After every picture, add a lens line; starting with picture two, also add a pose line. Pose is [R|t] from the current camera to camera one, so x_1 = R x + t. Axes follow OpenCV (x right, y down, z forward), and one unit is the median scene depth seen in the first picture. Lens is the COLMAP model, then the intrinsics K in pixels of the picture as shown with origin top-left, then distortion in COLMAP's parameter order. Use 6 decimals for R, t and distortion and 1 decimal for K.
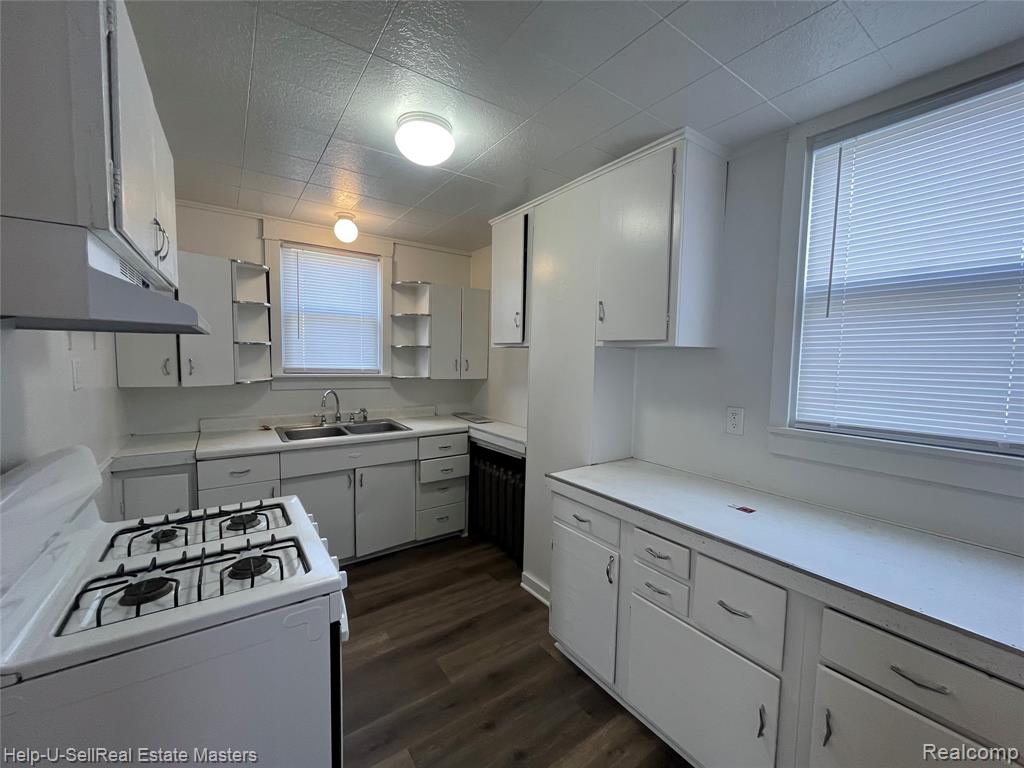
lens RADIAL K [[413.7, 0, 512.0], [0, 413.7, 384.0], [0, 0, 1]] dist [-0.001026, -0.000157]
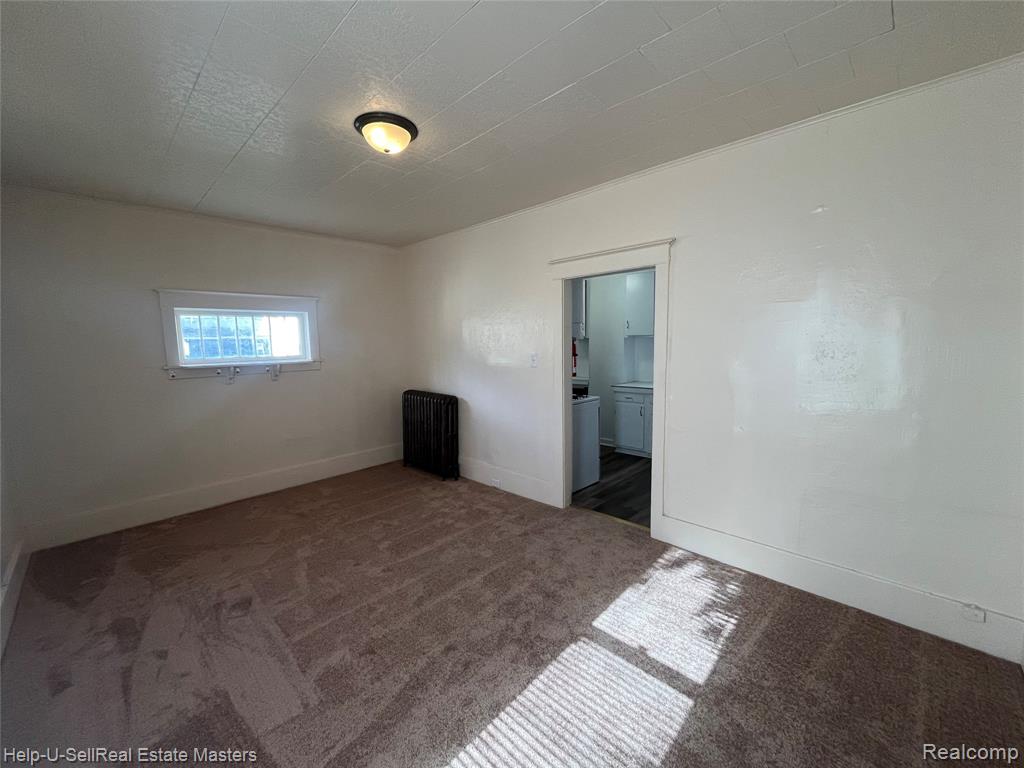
lens RADIAL K [[413.7, 0, 512.0], [0, 413.7, 384.0], [0, 0, 1]] dist [-0.001026, -0.000157]
pose [[0.981276, -0.051095, 0.185707, -0.985337], [0.042734, 0.997896, 0.048753, 0.041872], [-0.187807, -0.039905, 0.981395, -1.421495]]
